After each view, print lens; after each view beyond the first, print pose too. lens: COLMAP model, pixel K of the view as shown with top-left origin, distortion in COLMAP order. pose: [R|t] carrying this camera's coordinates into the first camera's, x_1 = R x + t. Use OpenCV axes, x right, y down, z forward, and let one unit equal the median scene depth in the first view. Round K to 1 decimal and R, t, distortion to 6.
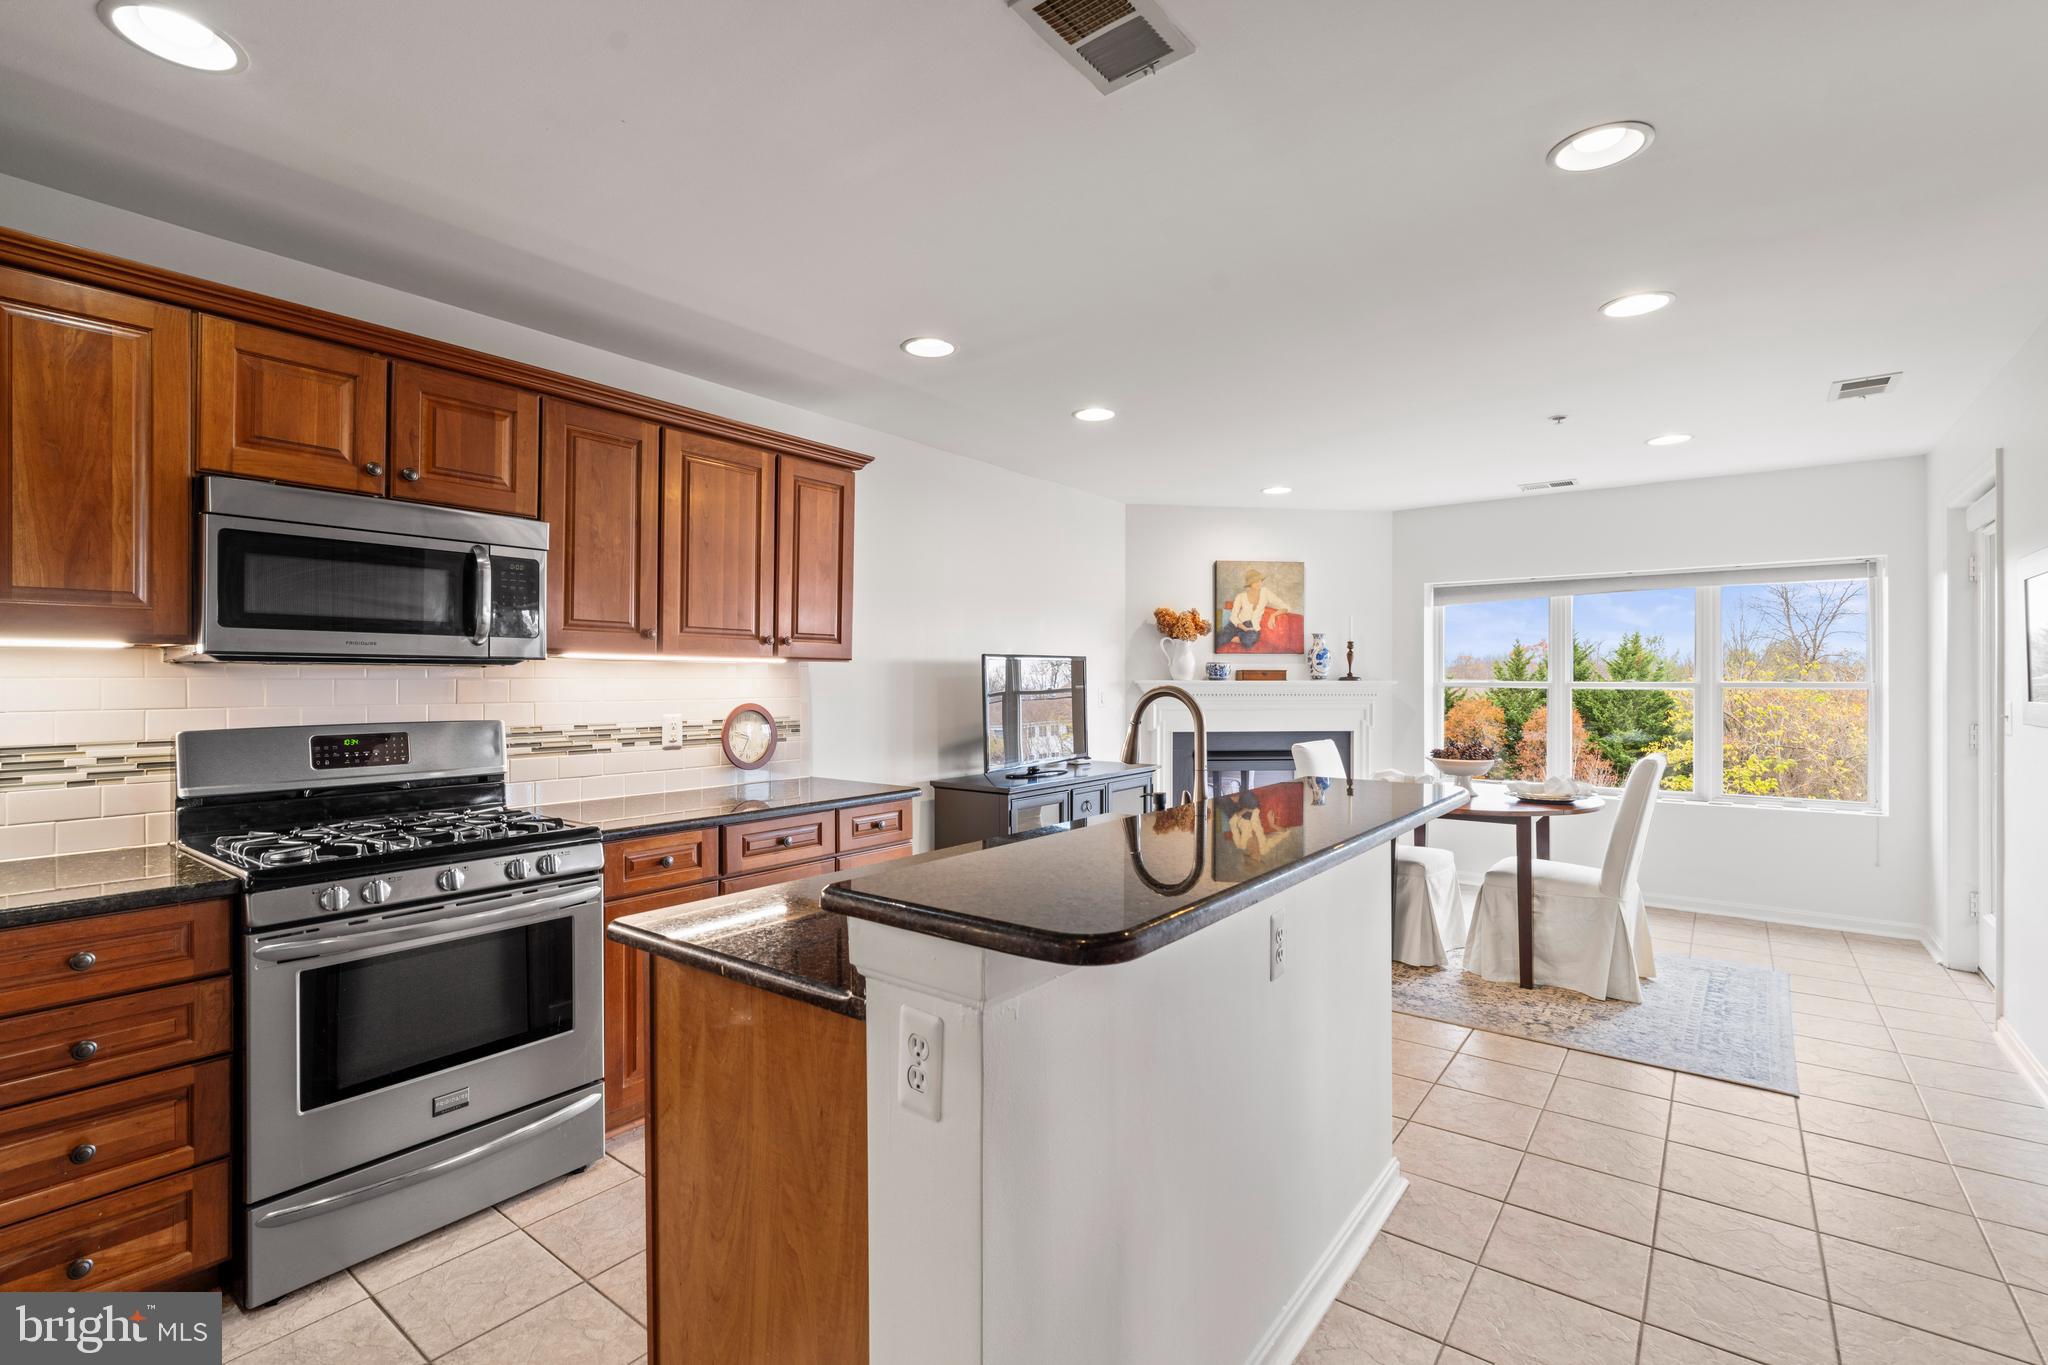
lens RADIAL K [[927.5, 0, 1024.1], [0, 927.5, 675.1], [0, 0, 1]] dist [0.000041, 0.000026]
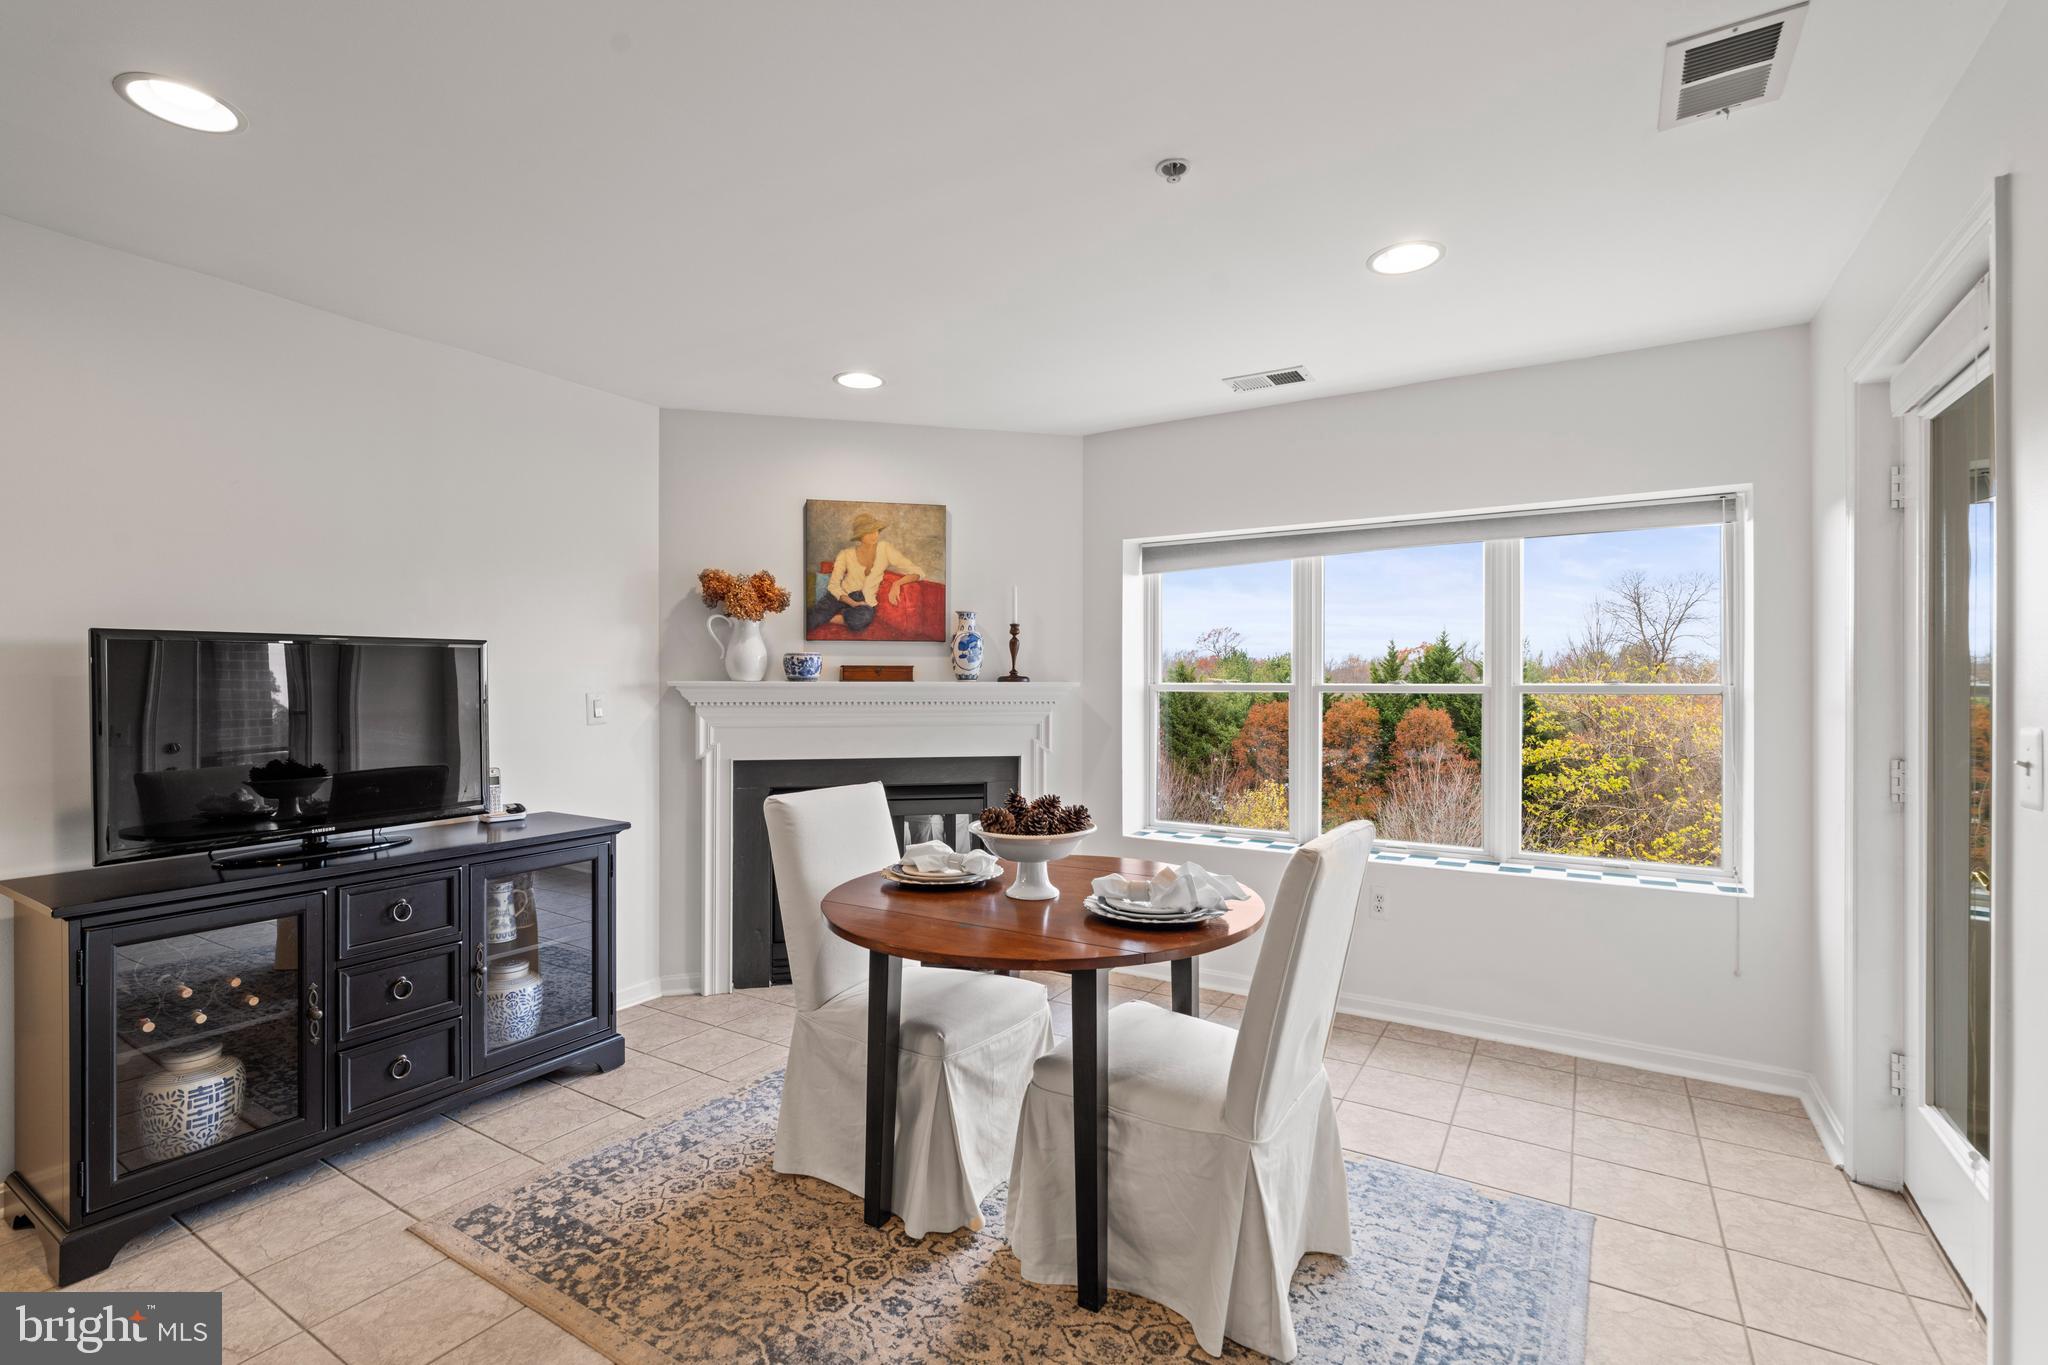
lens RADIAL K [[921.8, 0, 1020.8], [0, 921.8, 679.0], [0, 0, 1]] dist [-0.002774, 0.000034]
pose [[0.995403, 0.000834, 0.095774, 0.297569], [-0.001146, 0.999994, 0.003205, 0.001834], [-0.095771, -0.003300, 0.995398, 0.336593]]
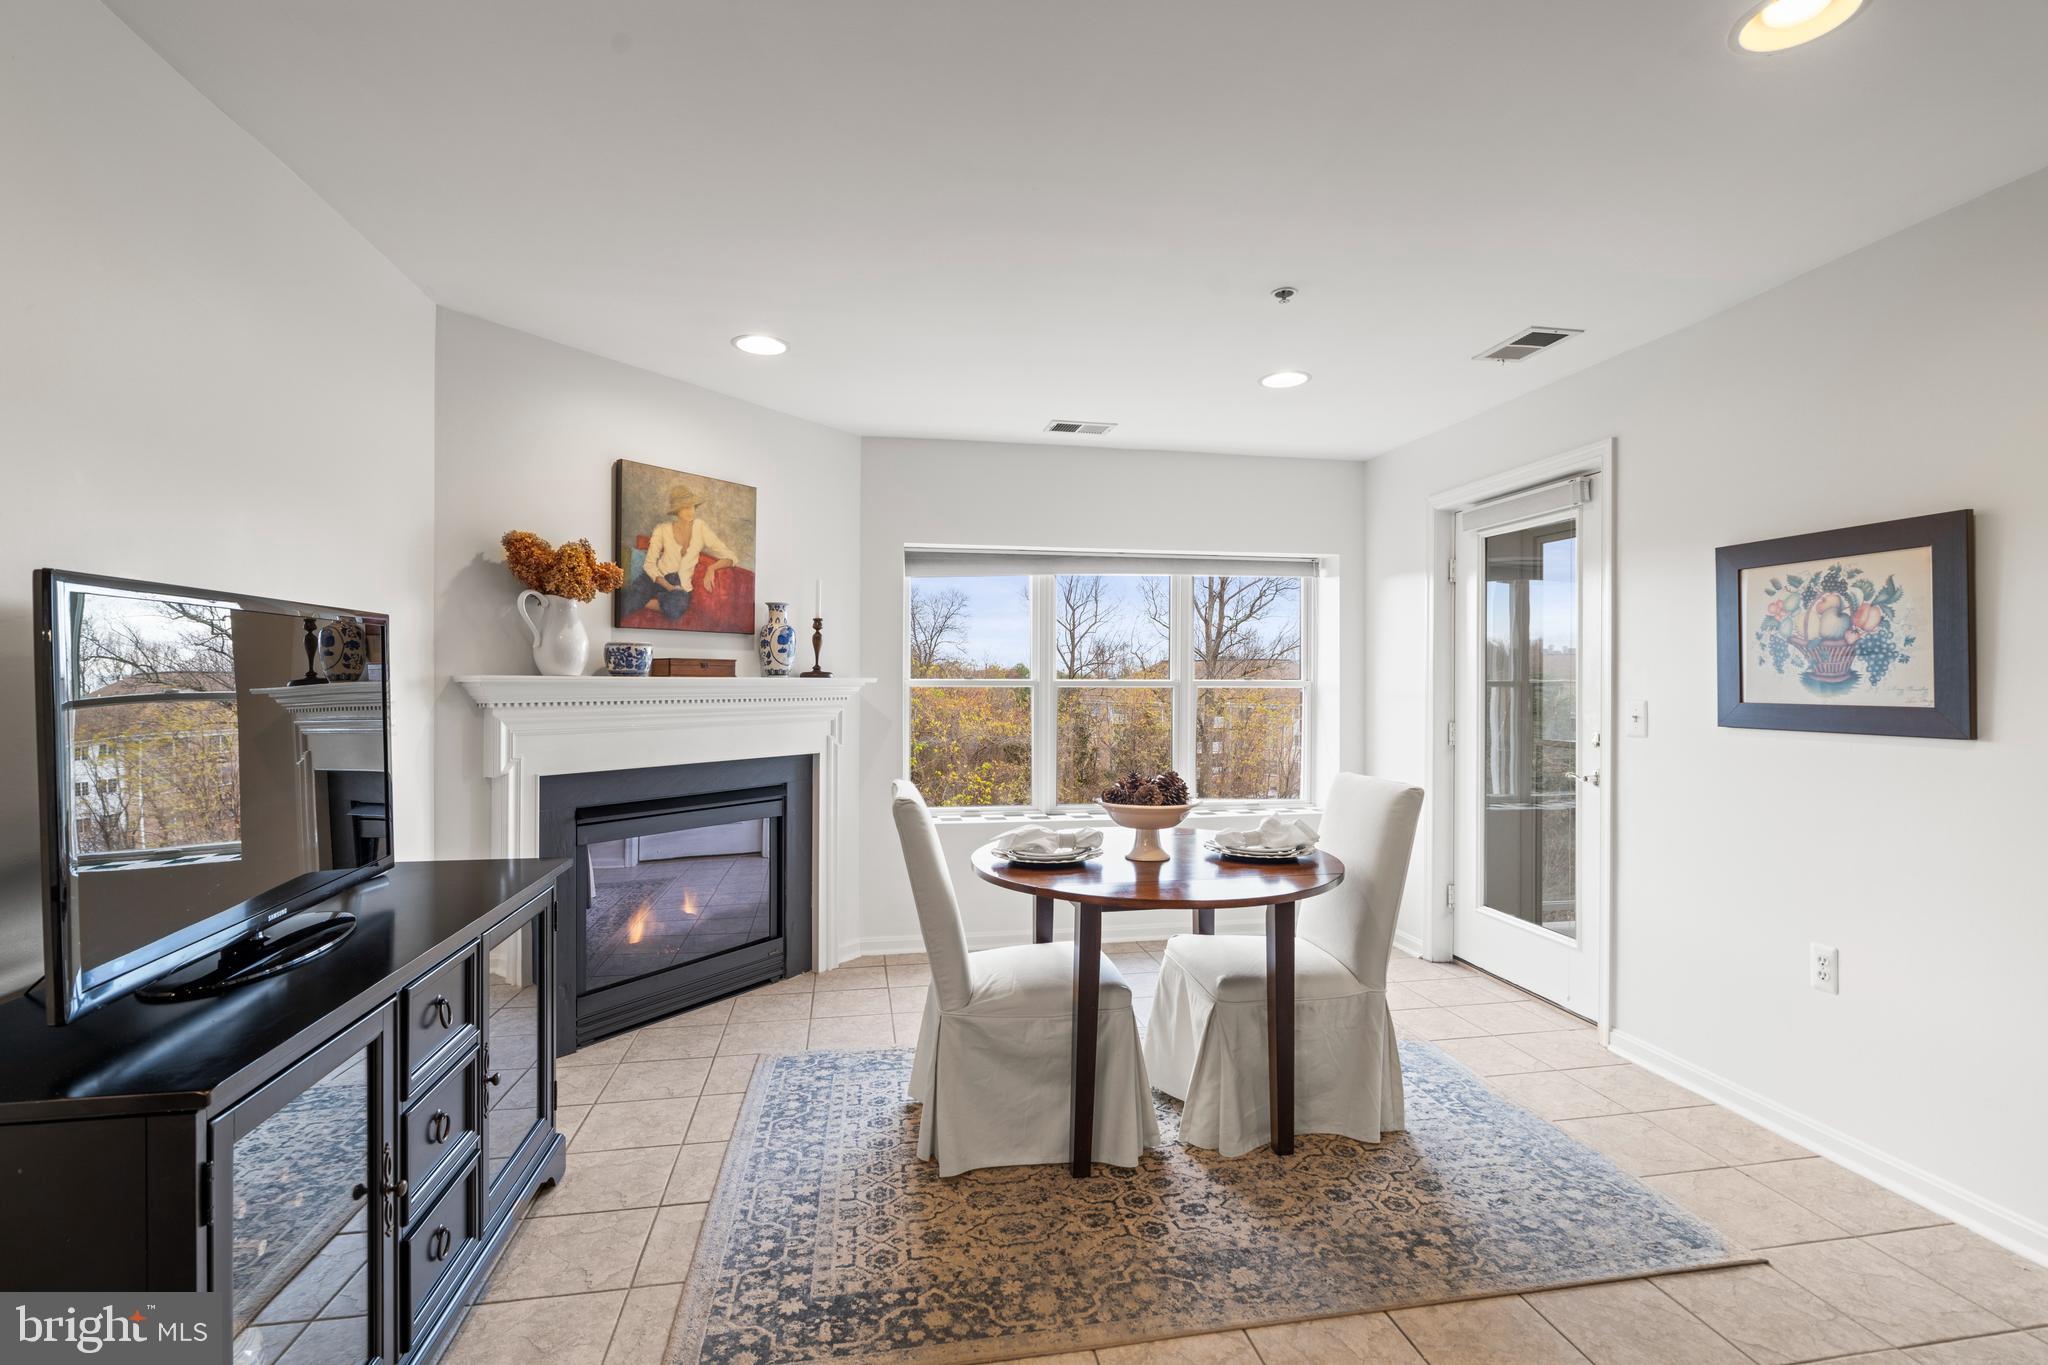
lens RADIAL K [[921.8, 0, 1020.8], [0, 921.8, 679.0], [0, 0, 1]] dist [-0.002774, 0.000034]
pose [[0.673728, 0.001733, 0.738977, -0.036515], [-0.006185, 0.999975, 0.003294, 0.003979], [-0.738954, -0.006790, 0.673722, 0.458270]]
